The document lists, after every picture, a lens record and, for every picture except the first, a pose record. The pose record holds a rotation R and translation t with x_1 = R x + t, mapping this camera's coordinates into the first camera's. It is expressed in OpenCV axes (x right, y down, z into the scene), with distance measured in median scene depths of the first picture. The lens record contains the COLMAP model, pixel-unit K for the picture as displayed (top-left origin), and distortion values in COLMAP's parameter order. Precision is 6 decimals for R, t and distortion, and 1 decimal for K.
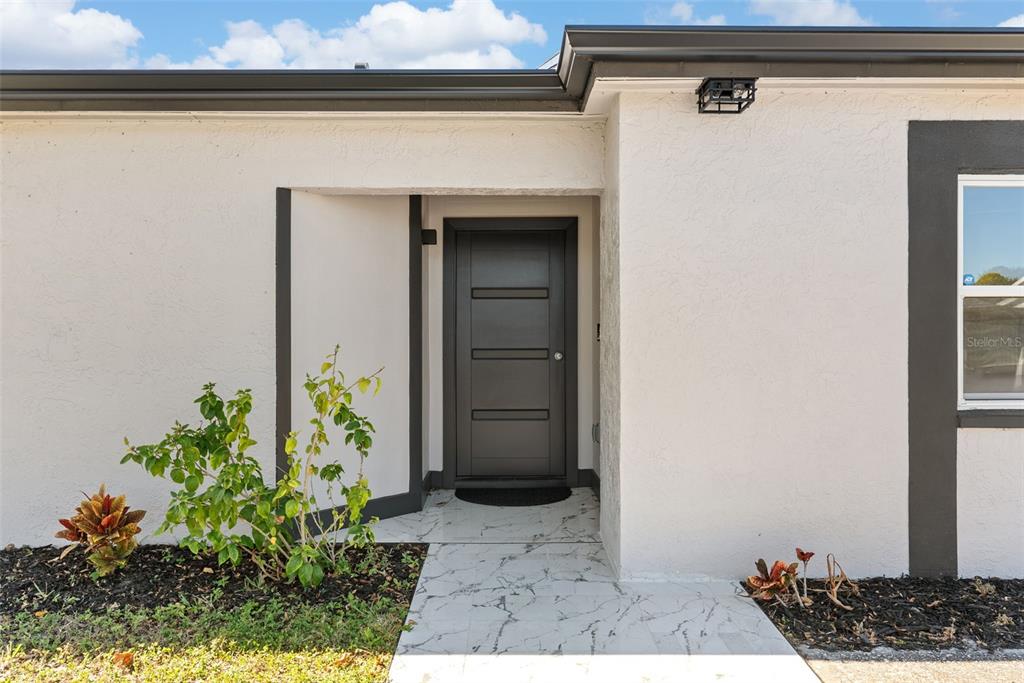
lens RADIAL K [[497.9, 0, 512.0], [0, 497.9, 341.5], [0, 0, 1]] dist [-0.010998, -0.000495]
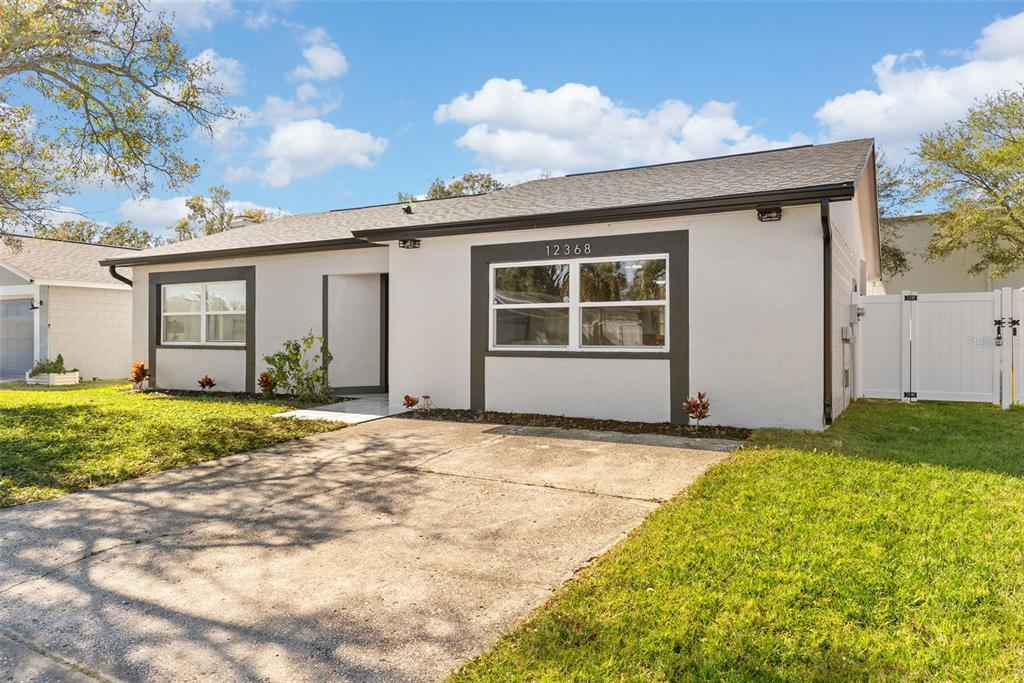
lens RADIAL K [[497.9, 0, 512.0], [0, 497.9, 341.5], [0, 0, 1]] dist [-0.010998, -0.000495]
pose [[0.910763, -0.003160, -0.412917, 2.163850], [-0.003383, 0.999880, -0.015114, 0.130245], [0.412915, 0.015163, 0.910643, -1.441525]]
